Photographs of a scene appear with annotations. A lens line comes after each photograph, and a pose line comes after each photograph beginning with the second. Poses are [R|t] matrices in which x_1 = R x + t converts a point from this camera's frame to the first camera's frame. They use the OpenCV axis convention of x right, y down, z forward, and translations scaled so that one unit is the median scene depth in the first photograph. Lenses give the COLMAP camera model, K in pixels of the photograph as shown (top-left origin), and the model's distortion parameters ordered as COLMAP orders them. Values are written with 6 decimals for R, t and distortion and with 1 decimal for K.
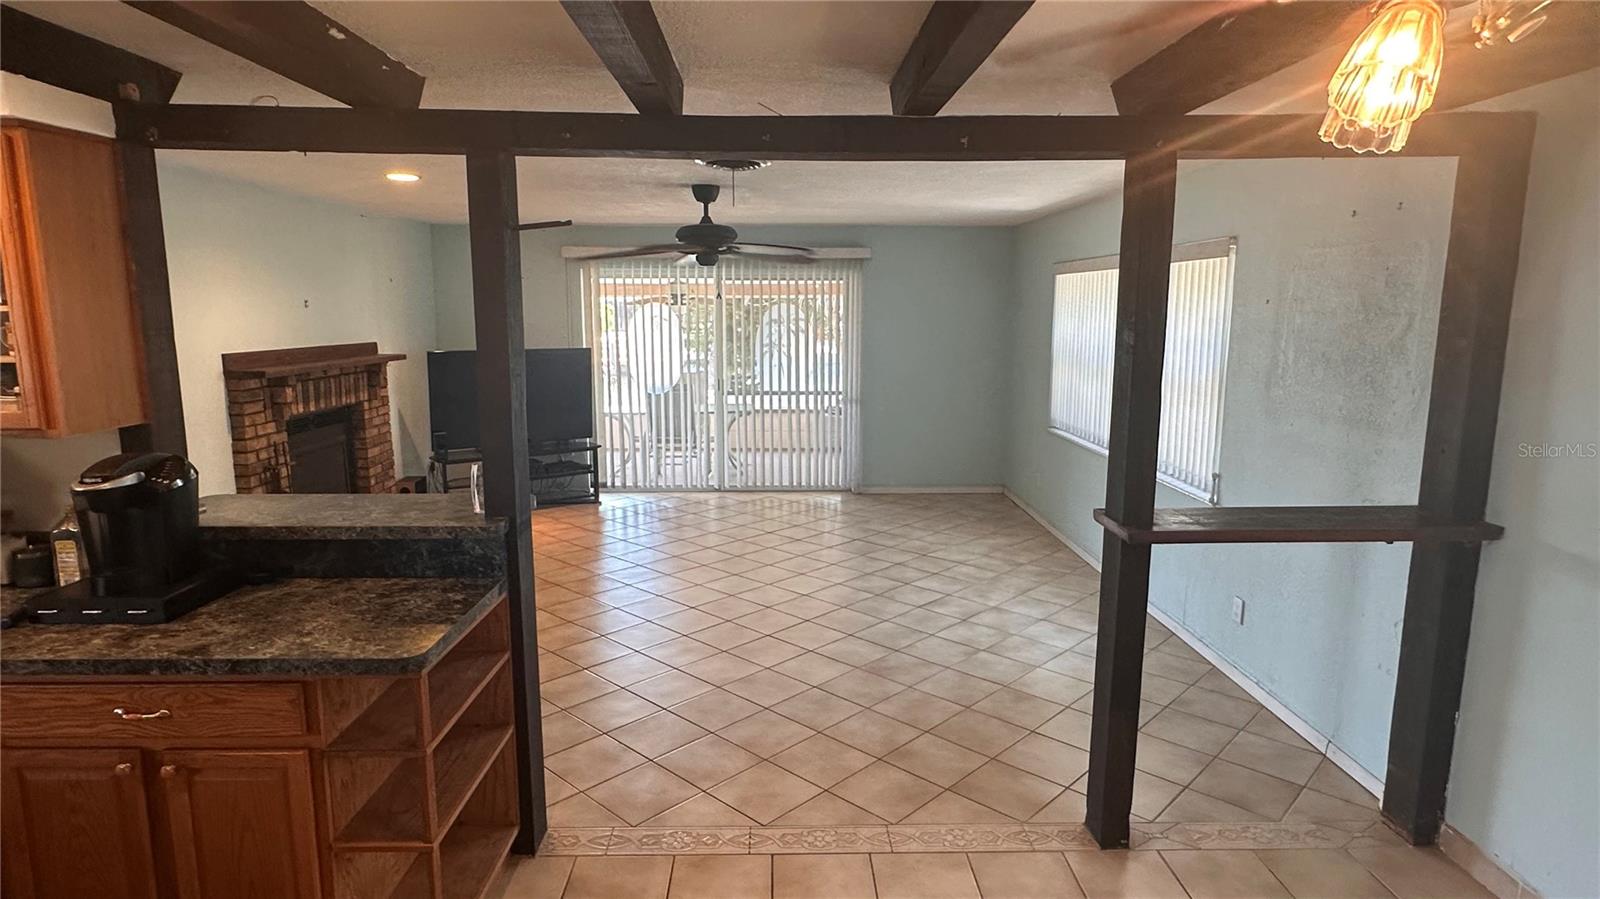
lens RADIAL K [[886.6, 0, 793.8], [0, 886.6, 453.0], [0, 0, 1]] dist [-0.000764, -0.000074]
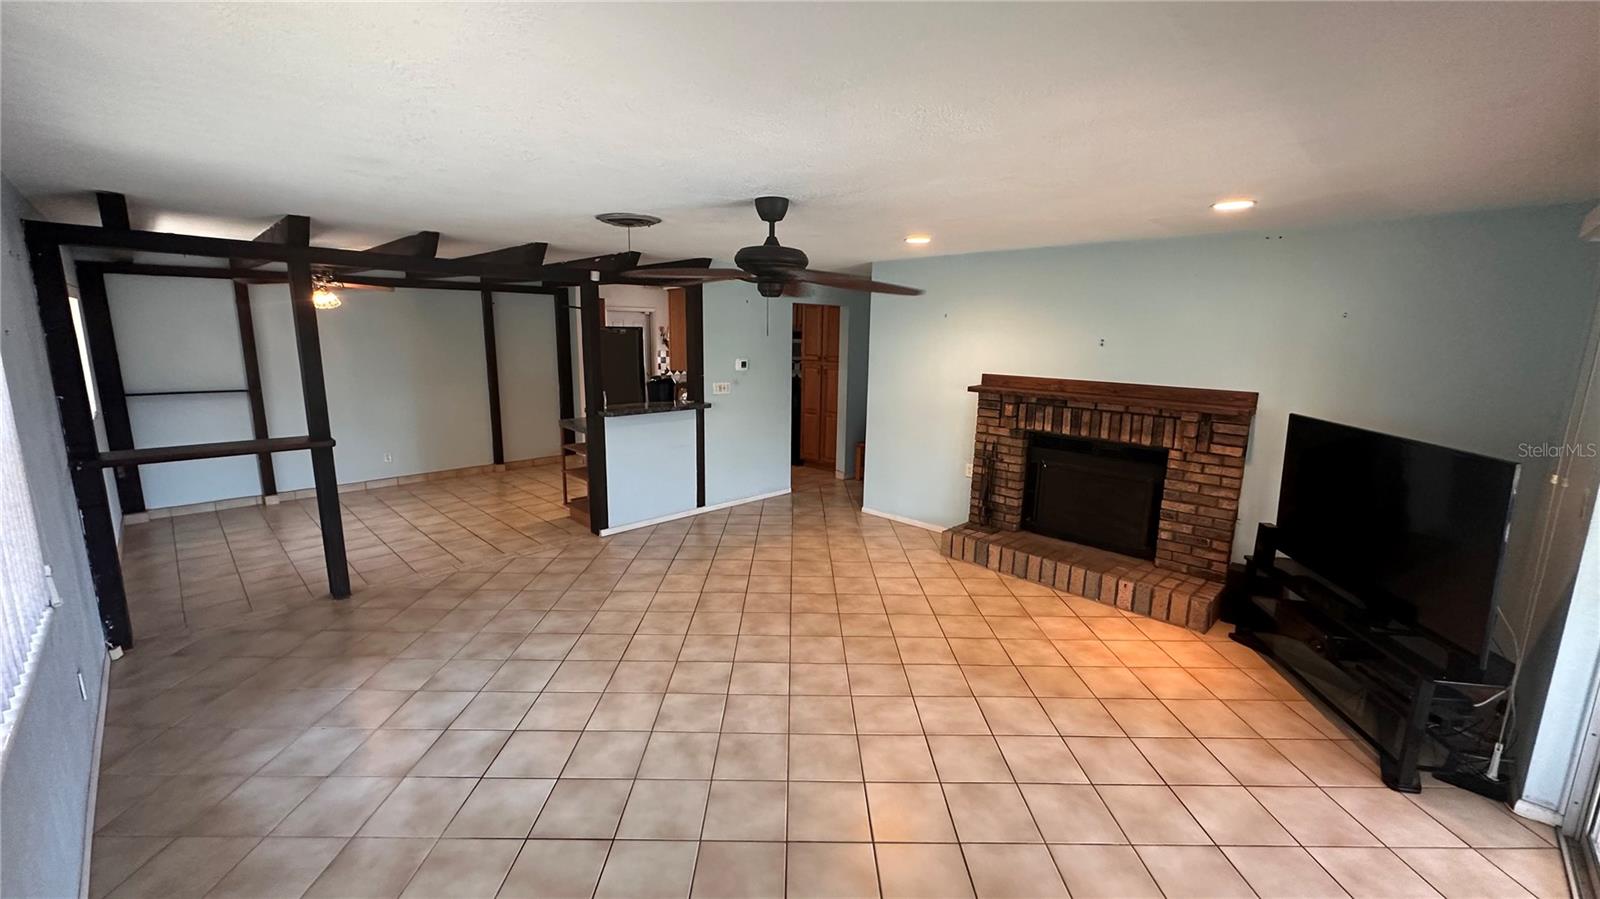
lens RADIAL K [[638.6, 0, 796.8], [0, 638.6, 448.7], [0, 0, 1]] dist [-0.001833, -0.000206]
pose [[-0.721534, 0.119686, -0.681956, 0.317519], [-0.124351, 0.946530, 0.297687, -0.261642], [0.681121, 0.299593, -0.668070, 1.478620]]
